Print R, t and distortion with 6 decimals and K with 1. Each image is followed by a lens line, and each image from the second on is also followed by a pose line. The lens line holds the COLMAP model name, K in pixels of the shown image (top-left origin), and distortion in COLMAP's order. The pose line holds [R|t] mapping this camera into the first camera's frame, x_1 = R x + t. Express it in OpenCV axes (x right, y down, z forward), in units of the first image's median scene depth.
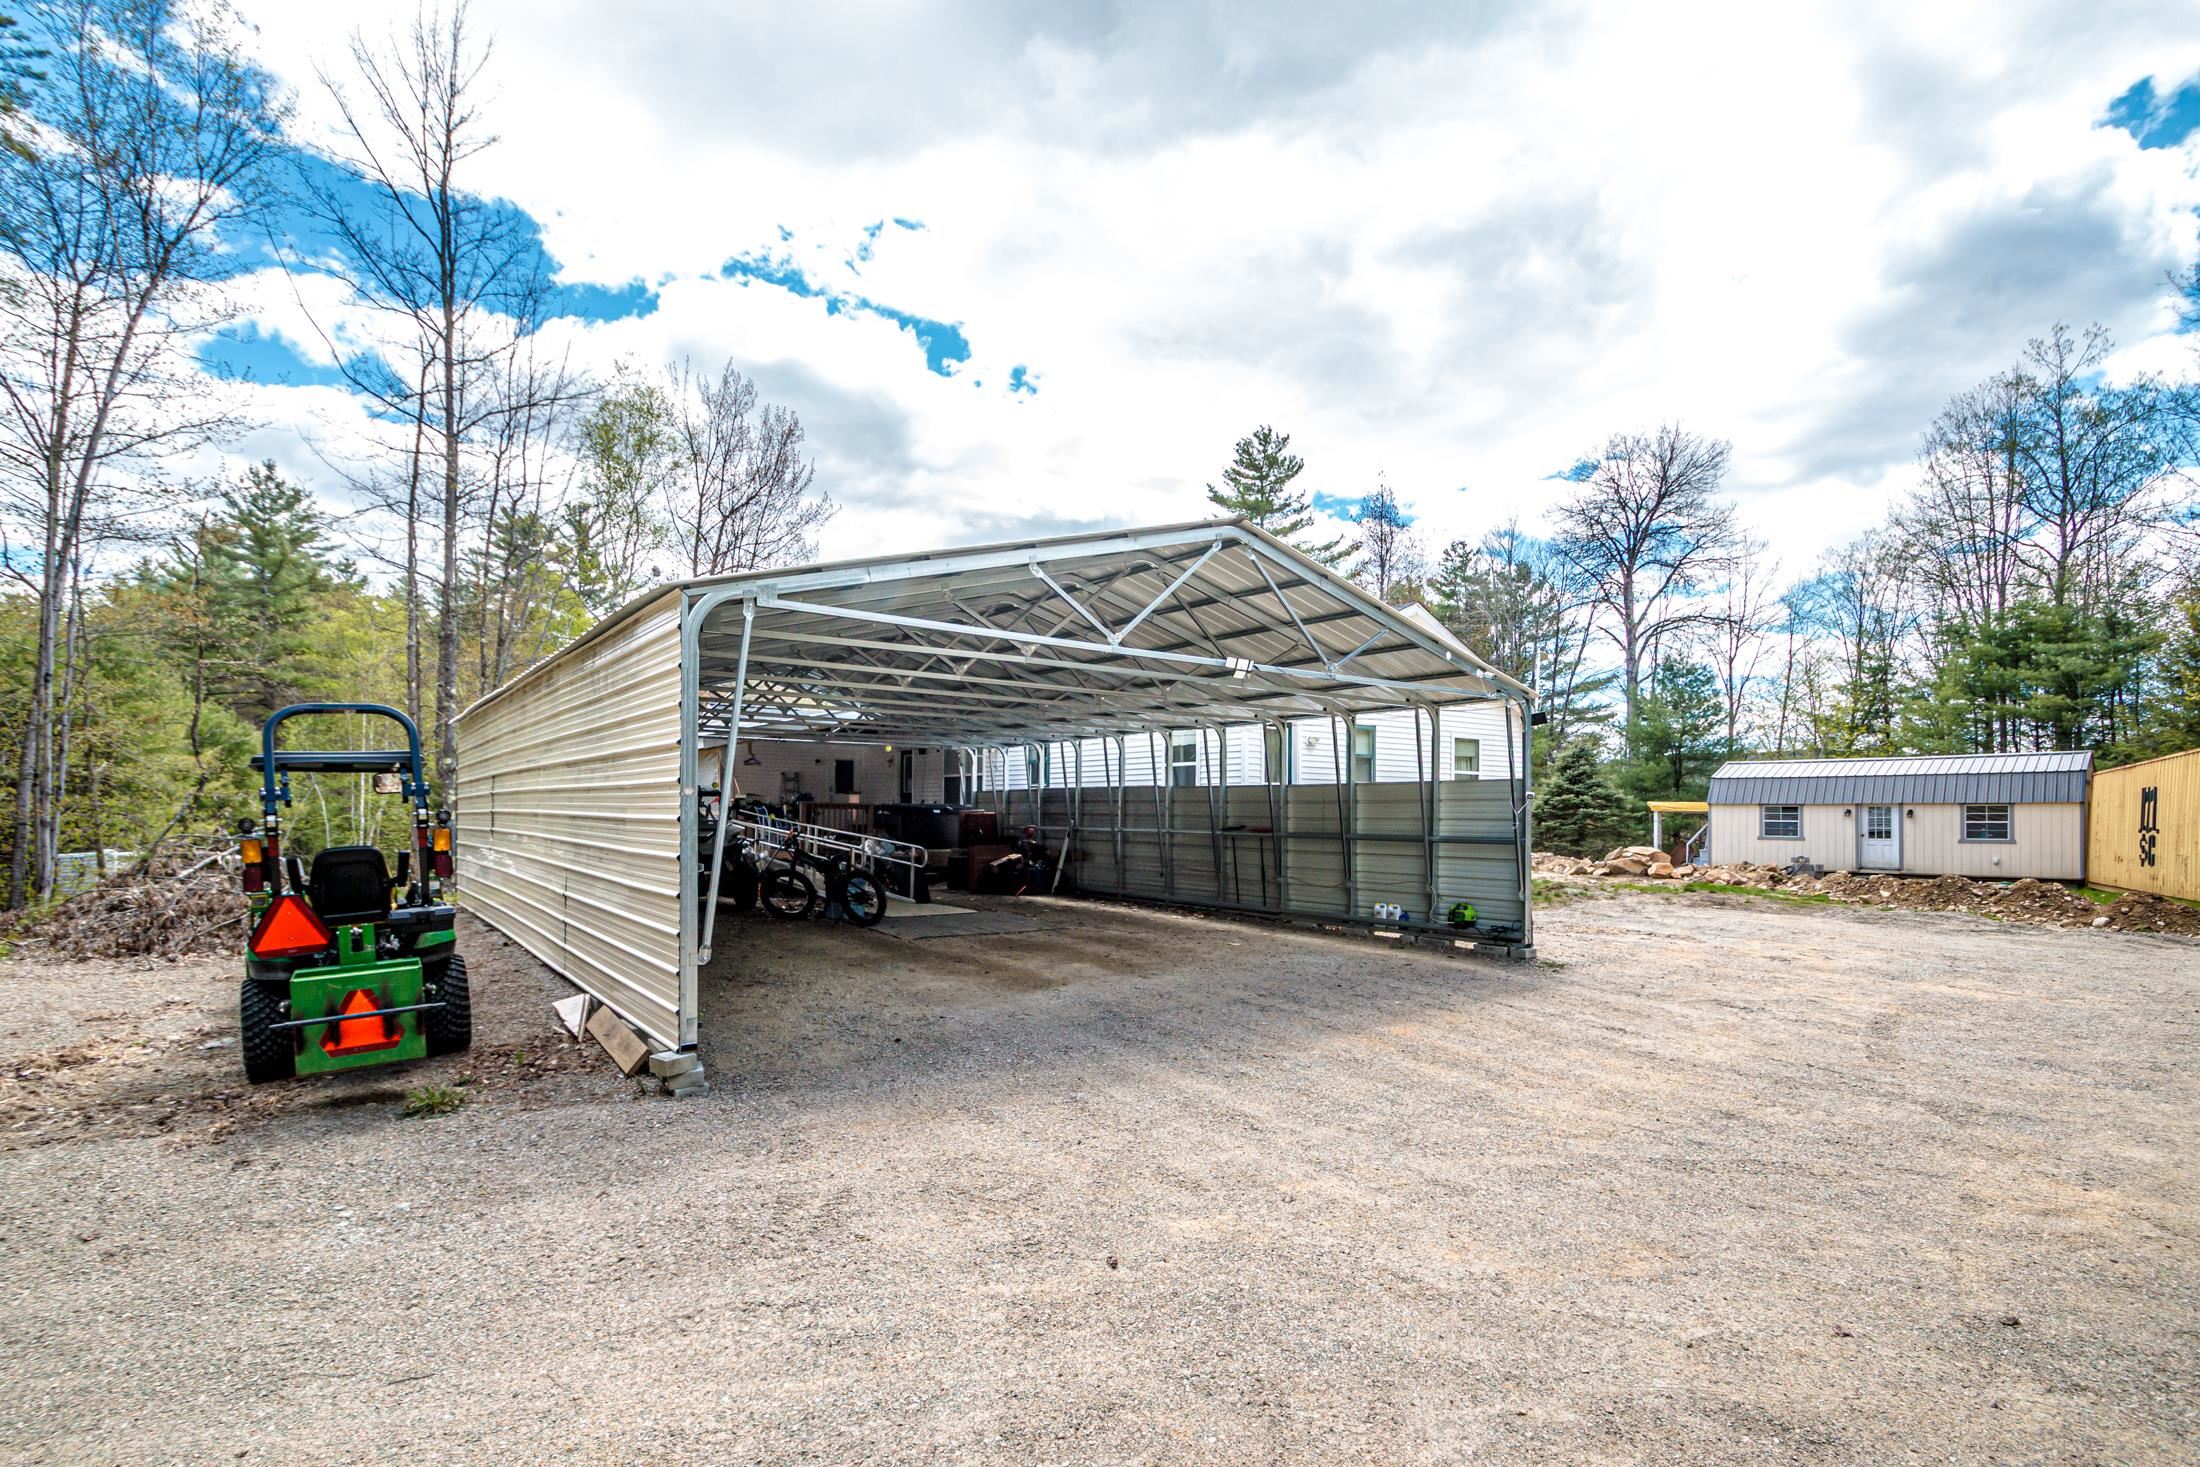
lens RADIAL K [[1051.6, 0, 1089.8], [0, 1051.6, 745.7], [0, 0, 1]] dist [0.000285, -0.015231]
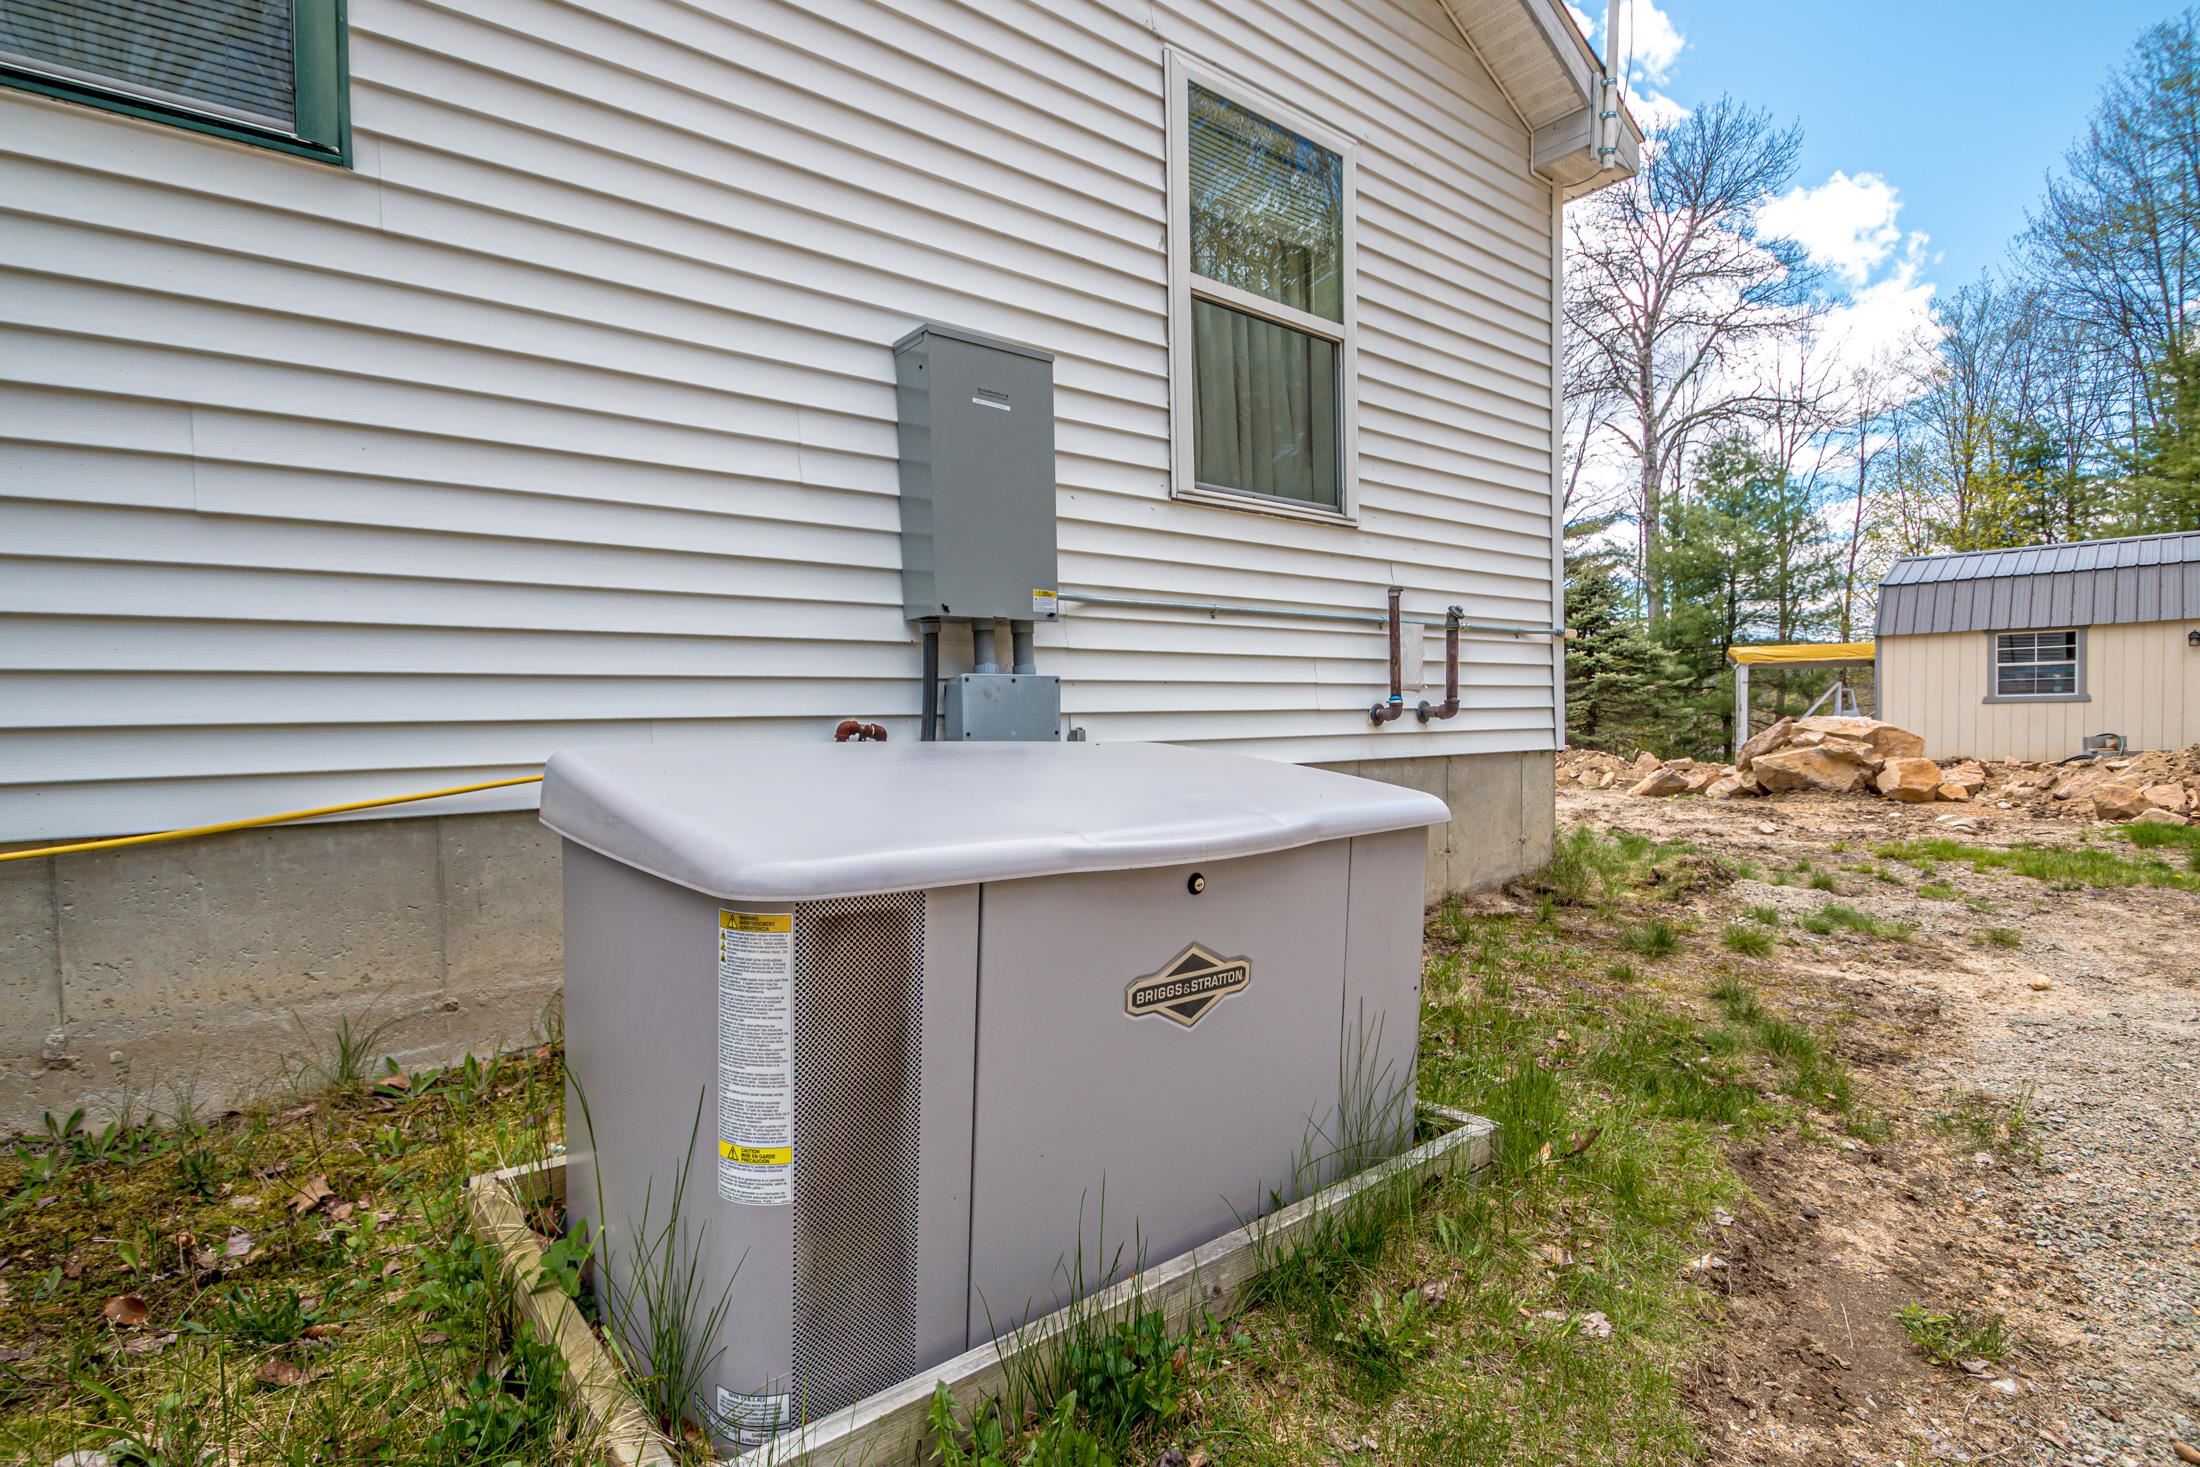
lens RADIAL K [[1066.6, 0, 1100.0], [0, 1066.6, 733.5], [0, 0, 1]] dist [-0.000669, -0.011971]
pose [[0.998781, -0.031001, 0.038403, 0.217447], [0.028231, 0.997100, 0.070673, 0.059217], [-0.040483, -0.069503, 0.996760, 0.549723]]
